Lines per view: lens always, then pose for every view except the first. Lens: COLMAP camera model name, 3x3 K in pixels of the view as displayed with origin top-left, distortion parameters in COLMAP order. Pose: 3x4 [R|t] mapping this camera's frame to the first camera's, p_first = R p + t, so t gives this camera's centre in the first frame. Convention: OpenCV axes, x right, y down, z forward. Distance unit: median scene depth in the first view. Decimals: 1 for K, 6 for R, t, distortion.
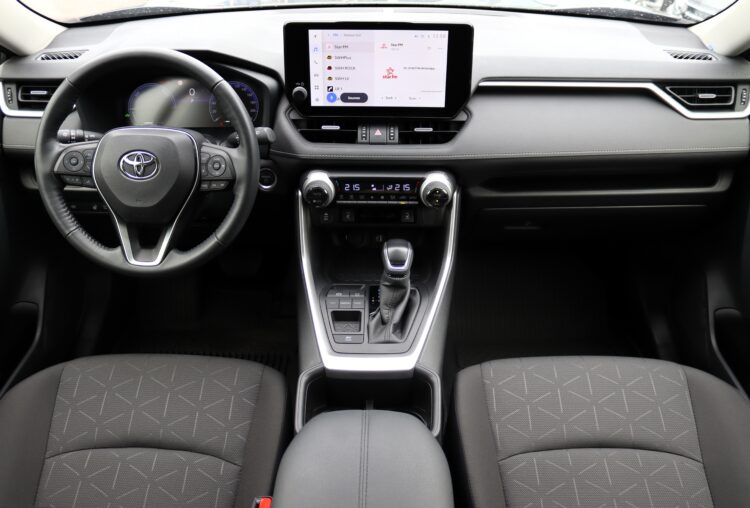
lens RADIAL K [[626.2, 0, 375.0], [0, 626.2, 254.0], [0, 0, 1]] dist [-0.170087, 0.137176]
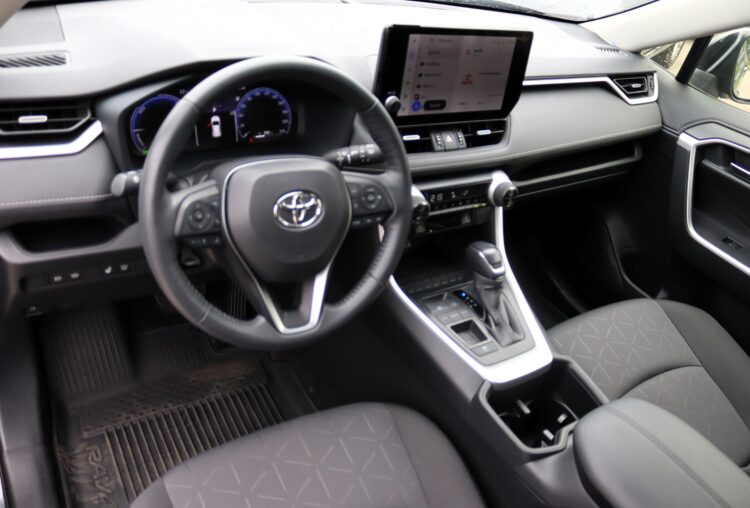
lens RADIAL K [[626.2, 0, 375.0], [0, 626.2, 254.0], [0, 0, 1]] dist [-0.170087, 0.137176]
pose [[0.822835, -0.186755, 0.536717, -0.653624], [0.151920, 0.982373, 0.108918, -0.141160], [-0.547597, -0.008083, 0.836703, 0.241342]]
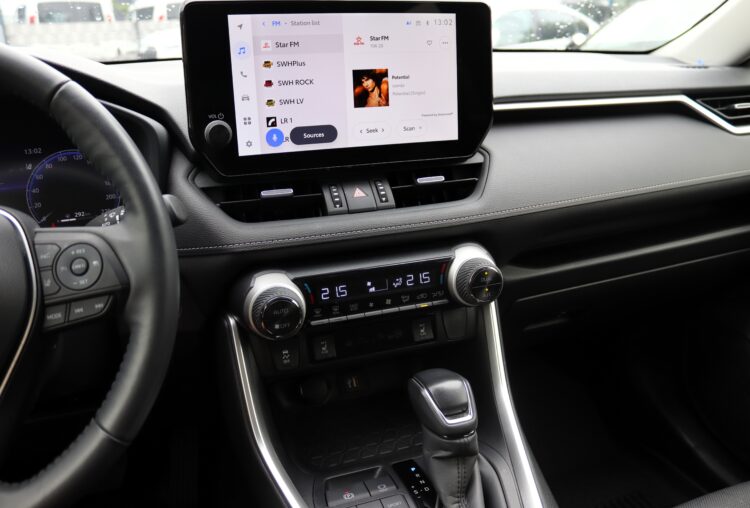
lens RADIAL K [[626.2, 0, 375.0], [0, 626.2, 254.0], [0, 0, 1]] dist [-0.170087, 0.137176]
pose [[0.935780, -0.133308, 0.326413, -0.177804], [0.207448, 0.956742, -0.203986, -0.019691], [-0.285100, 0.258600, 0.922954, 0.476714]]
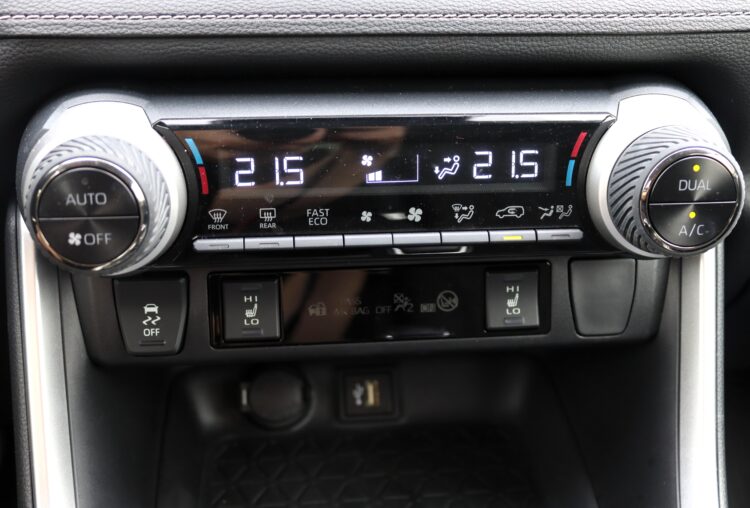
lens RADIAL K [[891.5, 0, 375.0], [0, 891.5, 254.0], [0, 0, 1]] dist [-0.087342, 0.006203]
pose [[0.992472, -0.039886, 0.115791, -0.036912], [0.055868, 0.988821, -0.138243, -0.037046], [-0.108982, 0.143671, 0.983606, 0.712258]]
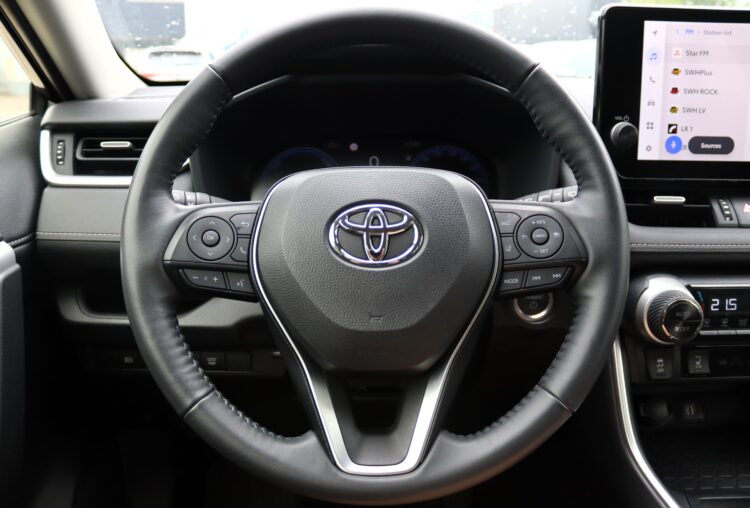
lens RADIAL K [[626.2, 0, 375.0], [0, 626.2, 254.0], [0, 0, 1]] dist [-0.170087, 0.137176]
pose [[0.999485, -0.012984, 0.029356, -0.350149], [0.021572, 0.948927, -0.314758, 0.007298], [-0.023770, 0.315229, 0.948718, 0.508452]]
